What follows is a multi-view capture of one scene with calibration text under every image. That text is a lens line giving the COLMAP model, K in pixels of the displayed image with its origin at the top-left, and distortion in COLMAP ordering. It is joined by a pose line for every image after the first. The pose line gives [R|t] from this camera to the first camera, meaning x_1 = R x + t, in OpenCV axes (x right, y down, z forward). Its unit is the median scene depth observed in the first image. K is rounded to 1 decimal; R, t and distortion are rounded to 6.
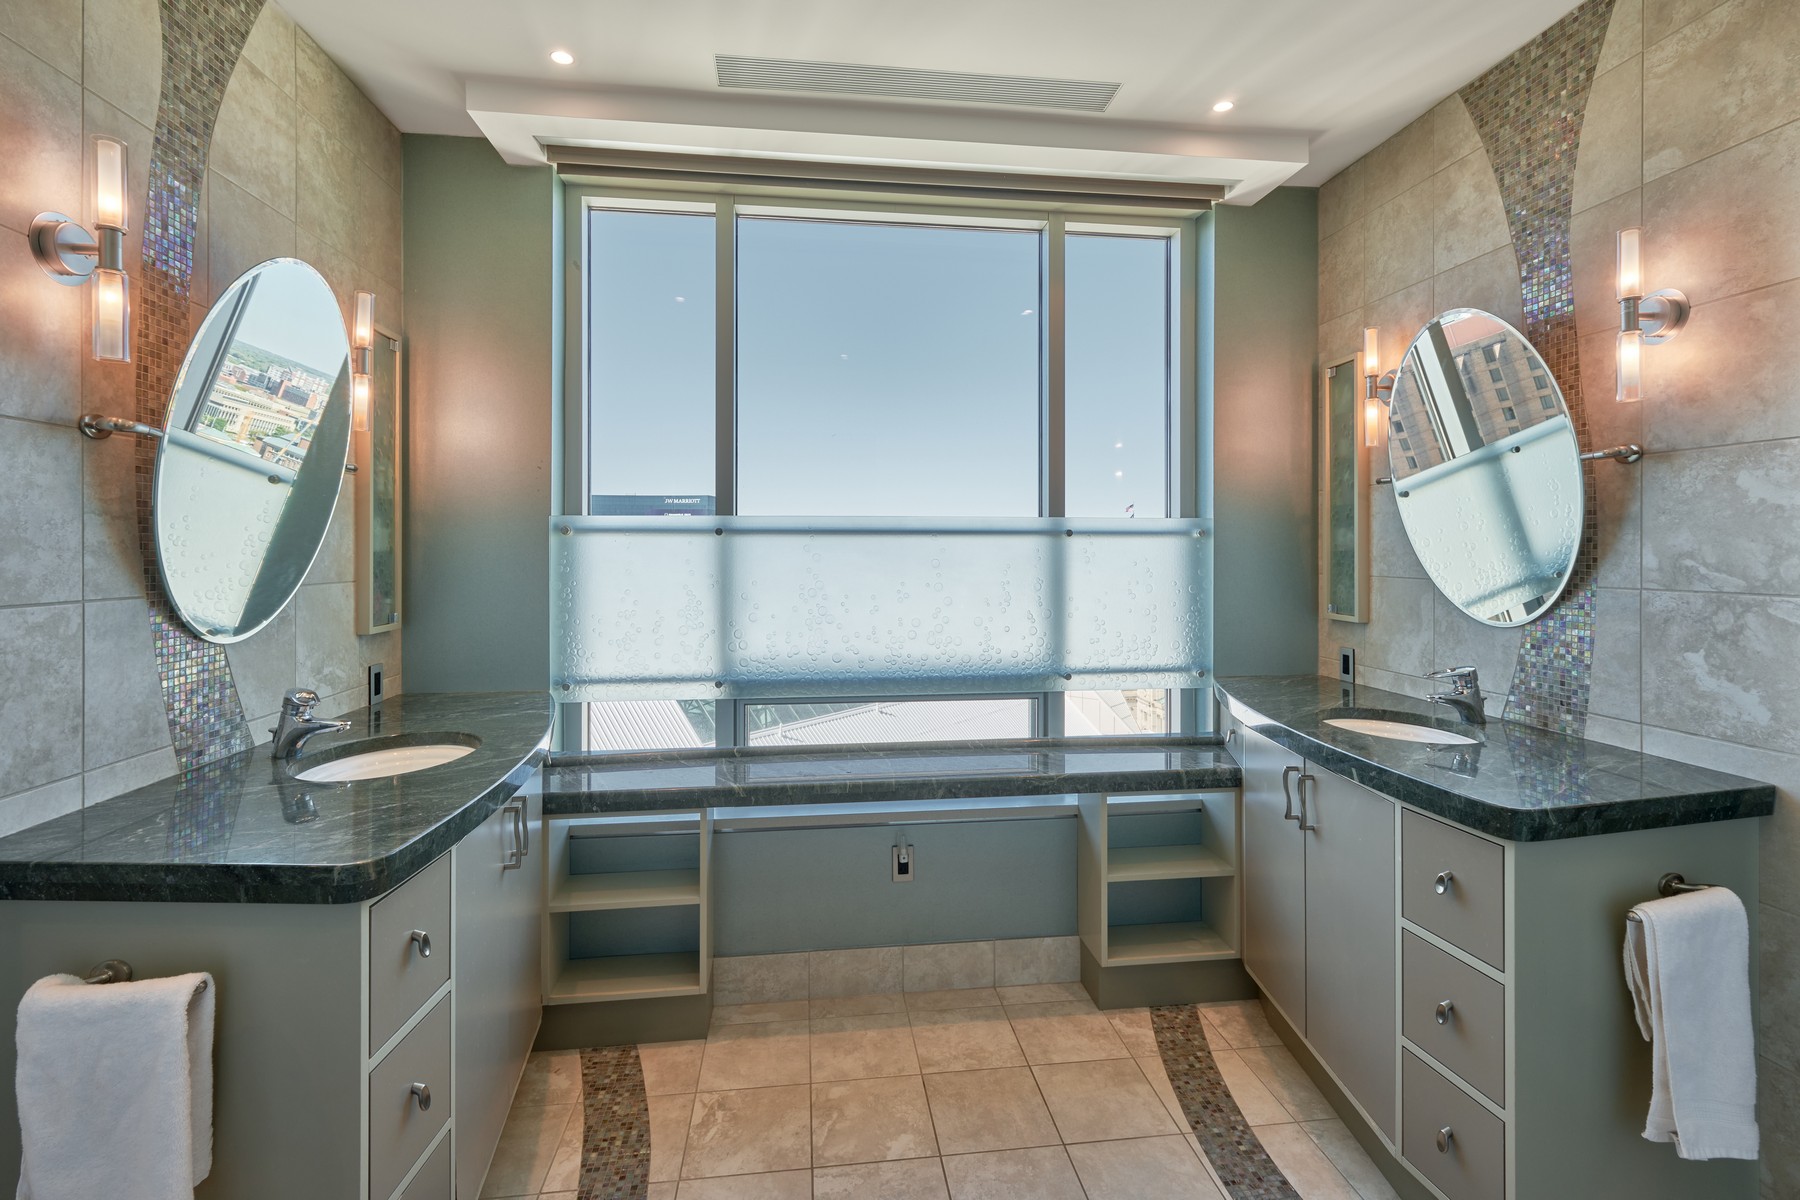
lens RADIAL K [[810.9, 0, 920.4], [0, 810.9, 553.2], [0, 0, 1]] dist [0.006473, 0.000824]
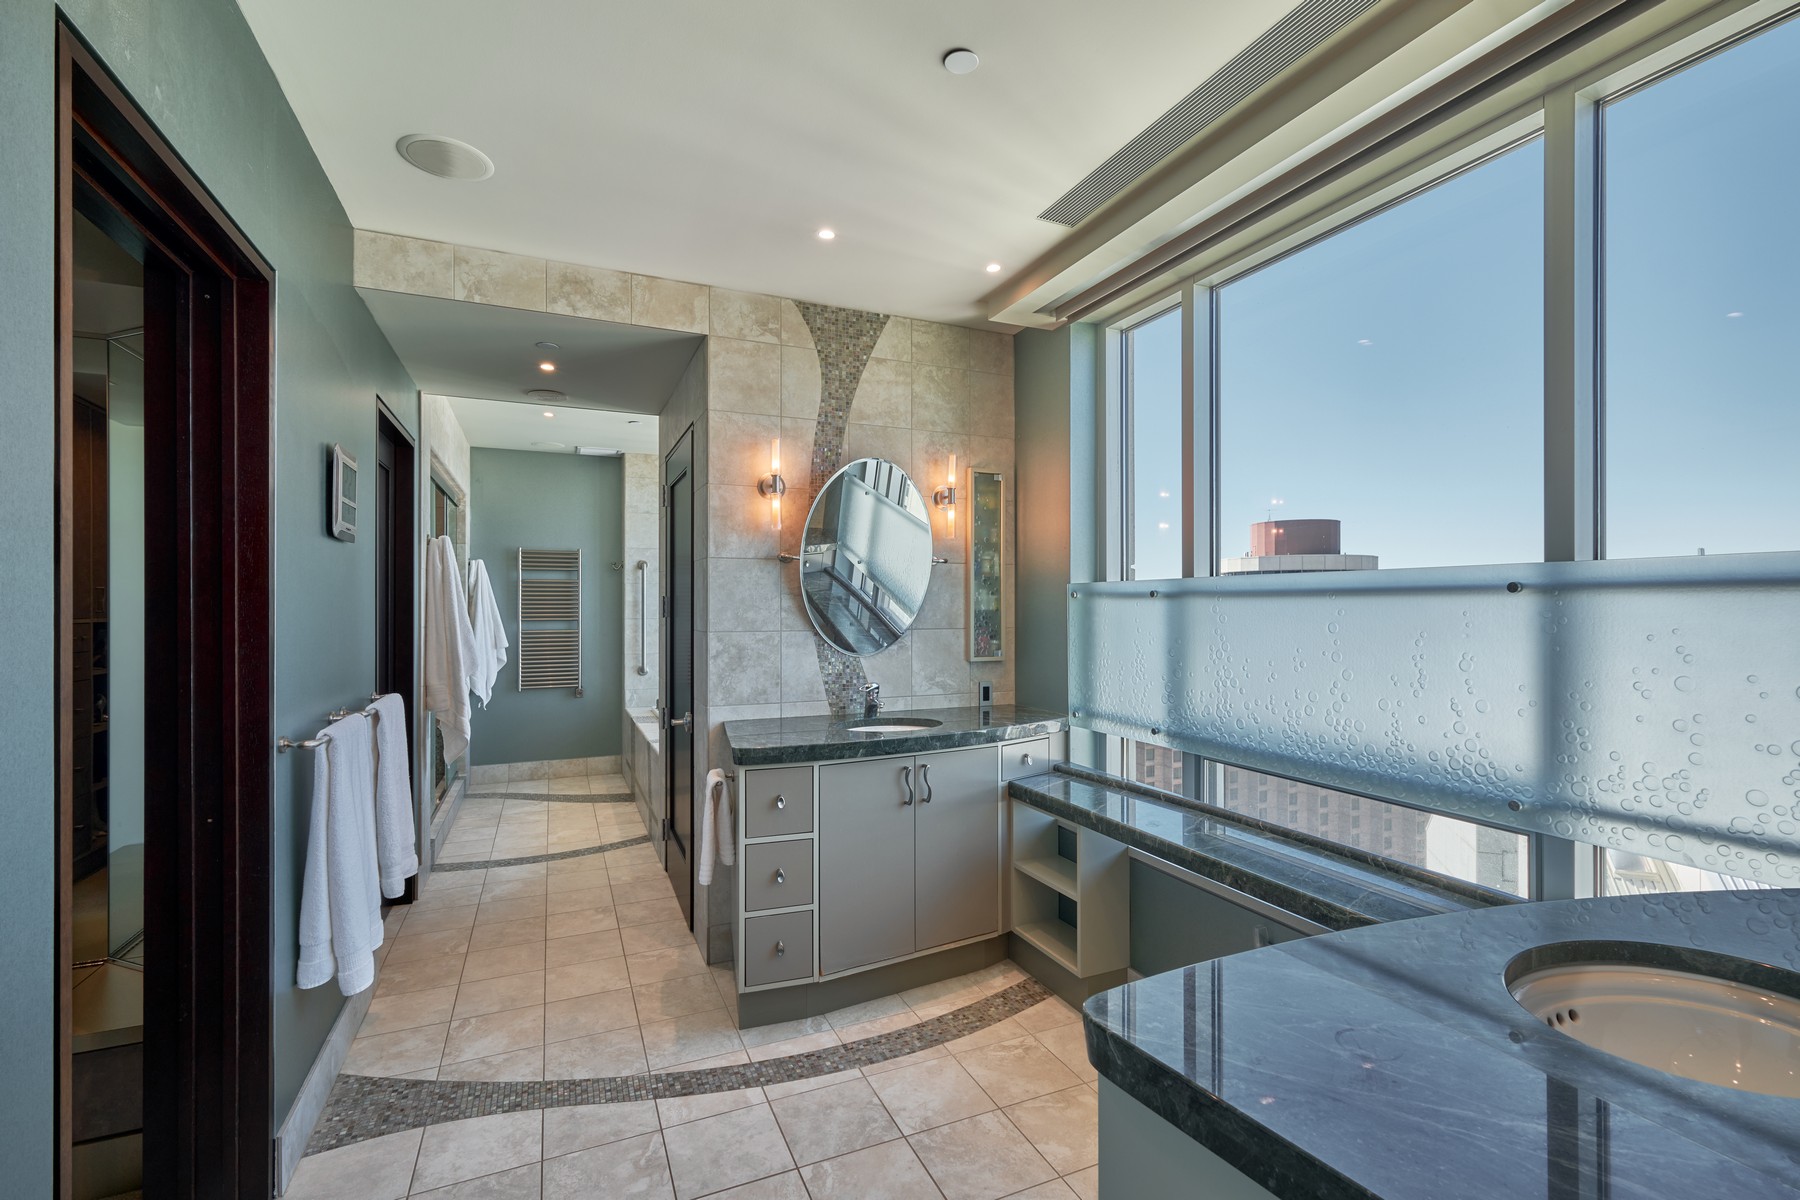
lens RADIAL K [[810.9, 0, 901.8], [0, 810.9, 606.8], [0, 0, 1]] dist [0.006473, 0.000824]
pose [[0.281029, 0.001311, -0.959698, 0.943180], [-0.003685, 0.999993, 0.000287, -0.010177], [0.959692, 0.003456, 0.281032, 0.467906]]
